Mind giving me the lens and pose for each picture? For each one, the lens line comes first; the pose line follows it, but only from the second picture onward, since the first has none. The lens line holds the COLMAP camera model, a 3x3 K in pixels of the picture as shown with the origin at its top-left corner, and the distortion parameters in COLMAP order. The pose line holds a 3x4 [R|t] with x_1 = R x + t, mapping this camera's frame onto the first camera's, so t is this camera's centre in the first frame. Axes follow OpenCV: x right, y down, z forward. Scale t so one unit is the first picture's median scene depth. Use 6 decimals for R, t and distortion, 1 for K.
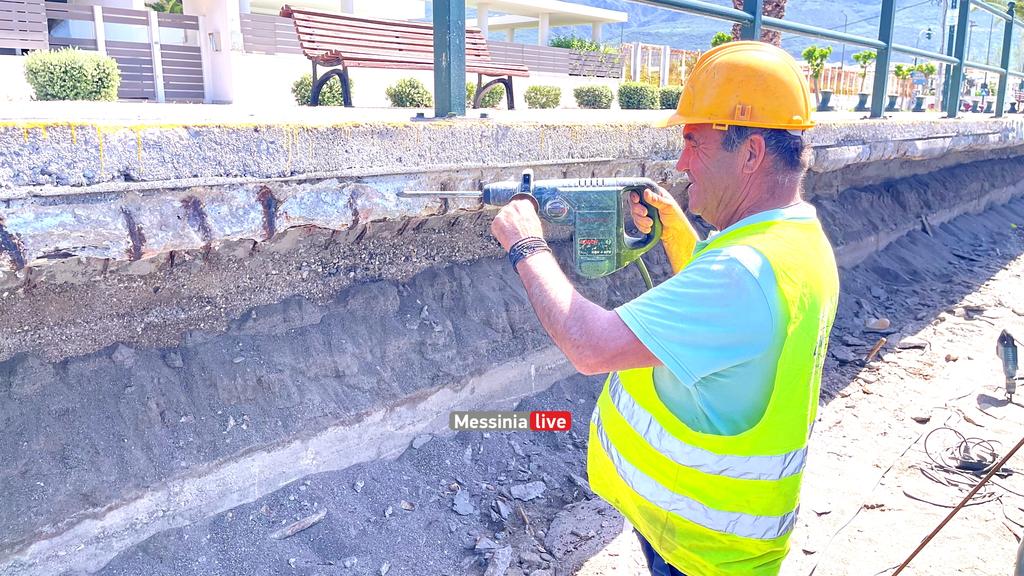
lens RADIAL K [[776.9, 0, 510.6], [0, 776.9, 281.3], [0, 0, 1]] dist [0.074881, -0.096252]
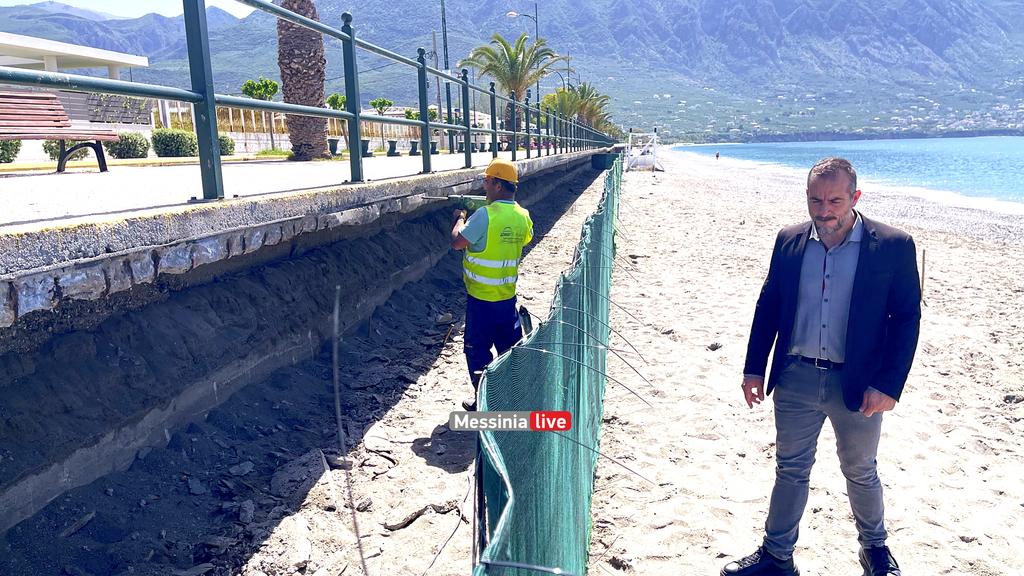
lens RADIAL K [[776.9, 0, 527.1], [0, 776.9, 291.7], [0, 0, 1]] dist [0.074881, -0.096252]
pose [[0.828223, -0.129431, 0.545247, -0.207912], [0.148972, 0.988805, 0.008436, 0.026793], [-0.540235, 0.074240, 0.838233, -0.308173]]
